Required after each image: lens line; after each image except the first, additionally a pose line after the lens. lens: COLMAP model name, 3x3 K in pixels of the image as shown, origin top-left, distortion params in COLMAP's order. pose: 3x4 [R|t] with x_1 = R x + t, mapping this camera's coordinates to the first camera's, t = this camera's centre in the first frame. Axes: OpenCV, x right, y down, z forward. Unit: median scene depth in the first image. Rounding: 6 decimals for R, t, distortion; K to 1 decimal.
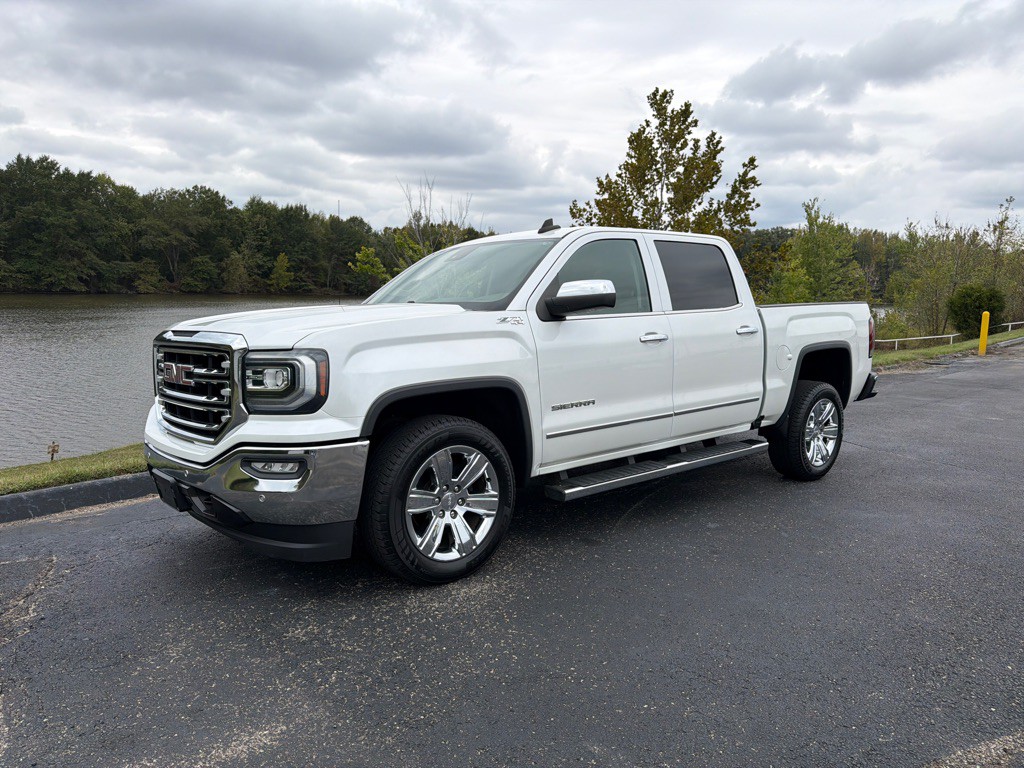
lens RADIAL K [[715.4, 0, 510.5], [0, 715.4, 382.9], [0, 0, 1]] dist [0.028669, -0.036415]
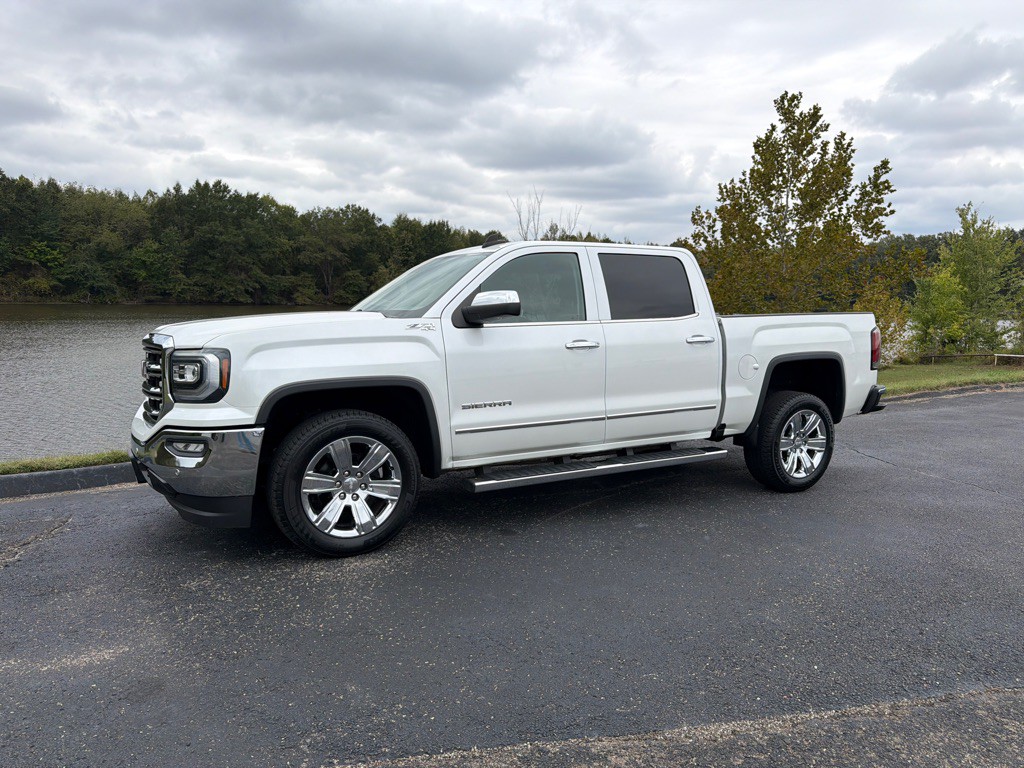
lens RADIAL K [[709.5, 0, 511.2], [0, 709.5, 381.5], [0, 0, 1]] dist [0.051383, -0.061112]
pose [[0.982796, 0.020389, -0.183565, 0.353358], [-0.023444, 0.999620, -0.014486, 0.010968], [0.183200, 0.018540, 0.982901, -0.062724]]
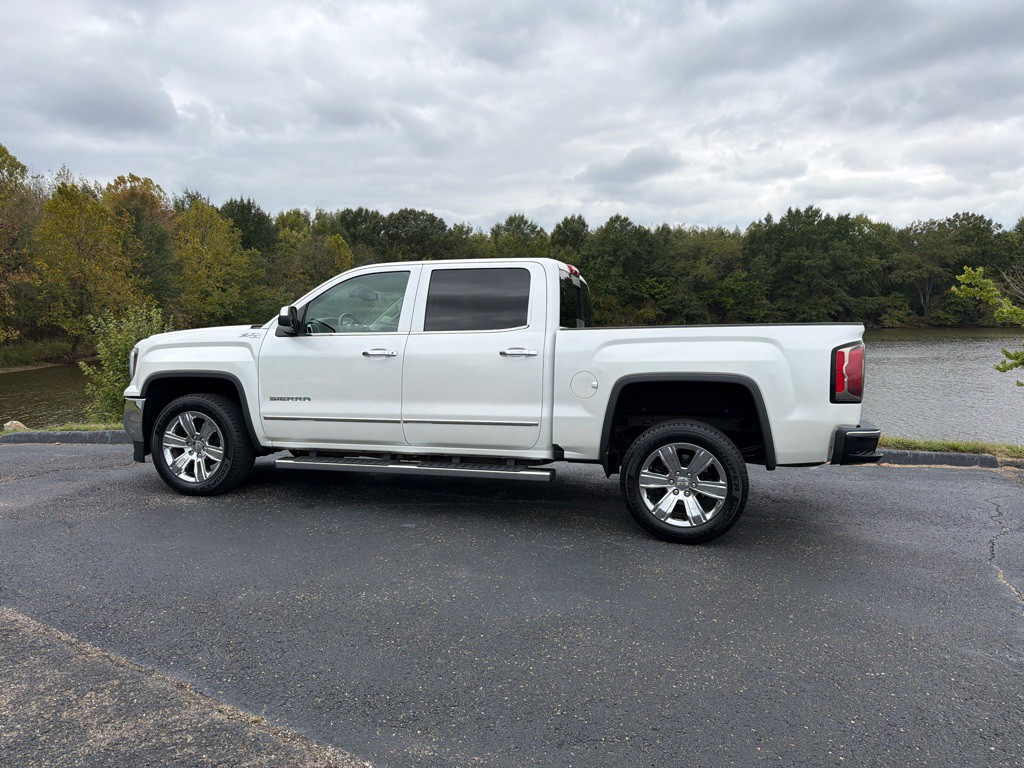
lens RADIAL K [[704.6, 0, 511.8], [0, 704.6, 400.9], [0, 0, 1]] dist [0.079689, -0.102509]
pose [[0.563560, 0.075722, -0.822597, 1.564452], [-0.093873, 0.995210, 0.027300, -0.045028], [0.820724, 0.061834, 0.567969, 0.637777]]
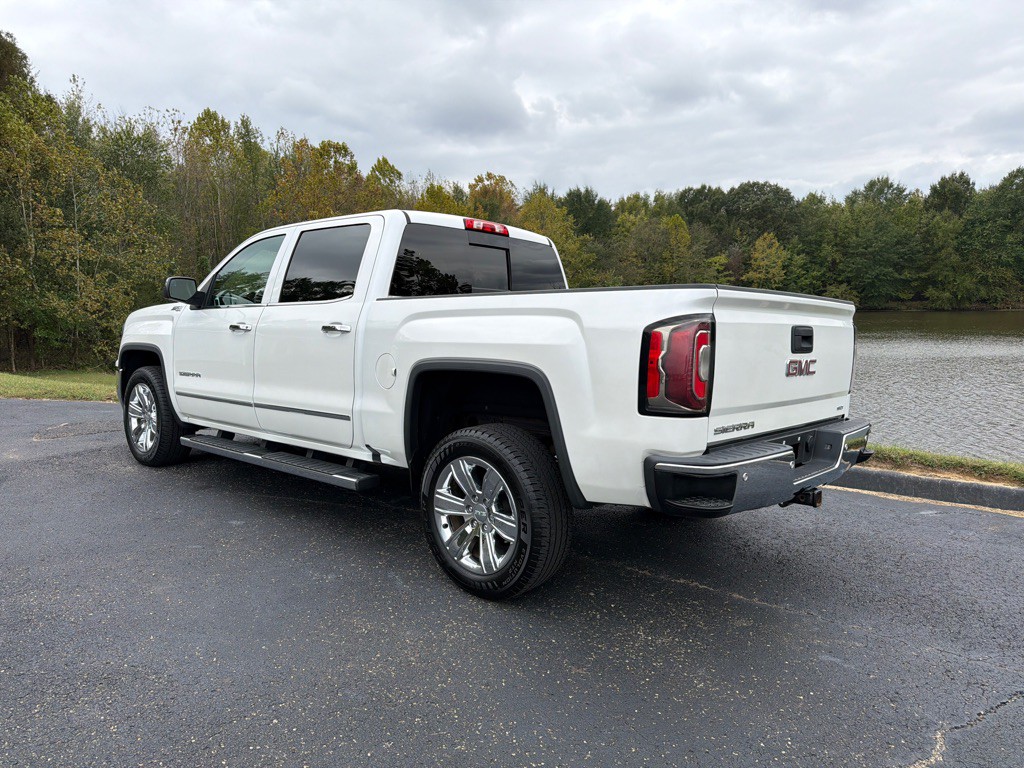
lens RADIAL K [[715.4, 0, 510.5], [0, 715.4, 382.9], [0, 0, 1]] dist [0.028669, -0.036415]
pose [[0.130204, 0.091731, -0.987235, 1.595032], [-0.115165, 0.990370, 0.076834, -0.118979], [0.984776, 0.103691, 0.139515, 1.374865]]
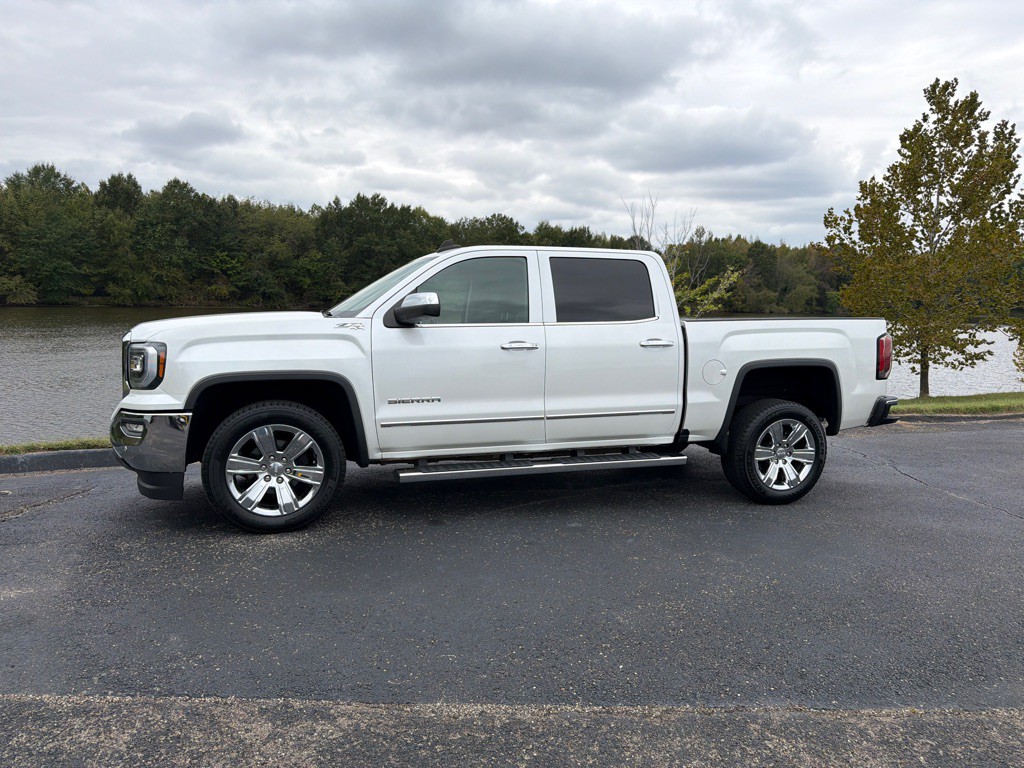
lens RADIAL K [[709.5, 0, 511.2], [0, 709.5, 381.5], [0, 0, 1]] dist [0.051383, -0.061112]
pose [[0.926801, 0.042599, -0.373129, 0.722928], [-0.051904, 0.998541, -0.014923, 0.009669], [0.371949, 0.033198, 0.927659, -0.007334]]
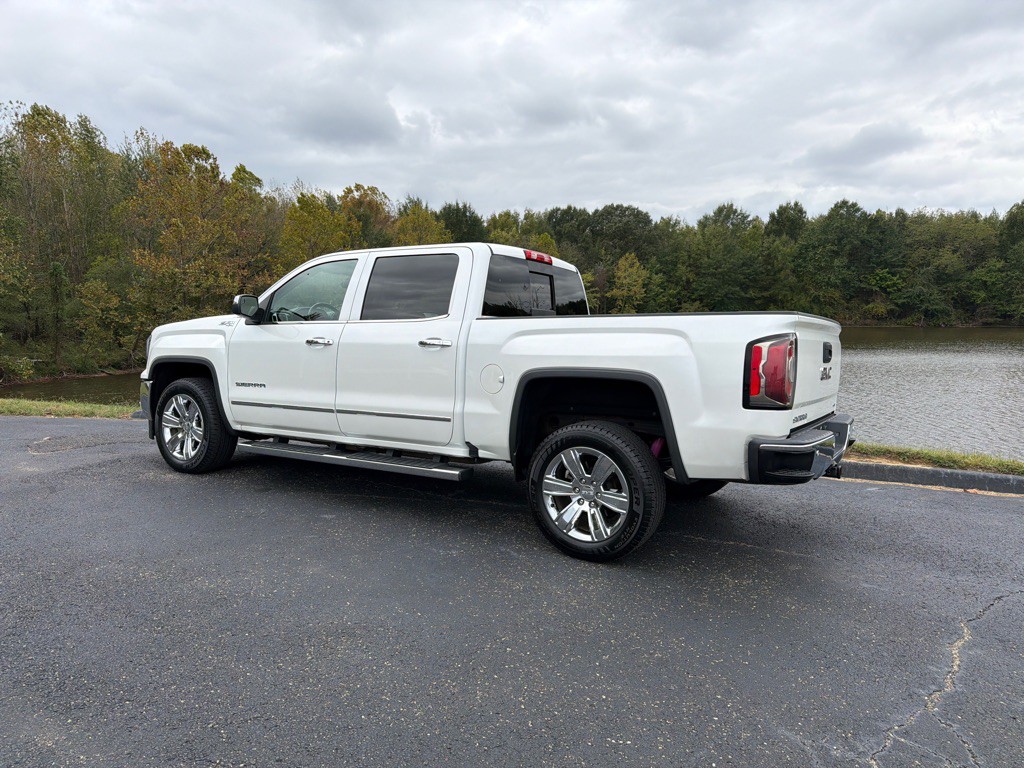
lens RADIAL K [[702.0, 0, 510.5], [0, 702.0, 405.4], [0, 0, 1]] dist [0.075542, -0.099445]
pose [[0.305411, 0.102735, -0.946662, 1.687640], [-0.117029, 0.990676, 0.069756, -0.085990], [0.945002, 0.089483, 0.314586, 1.060652]]
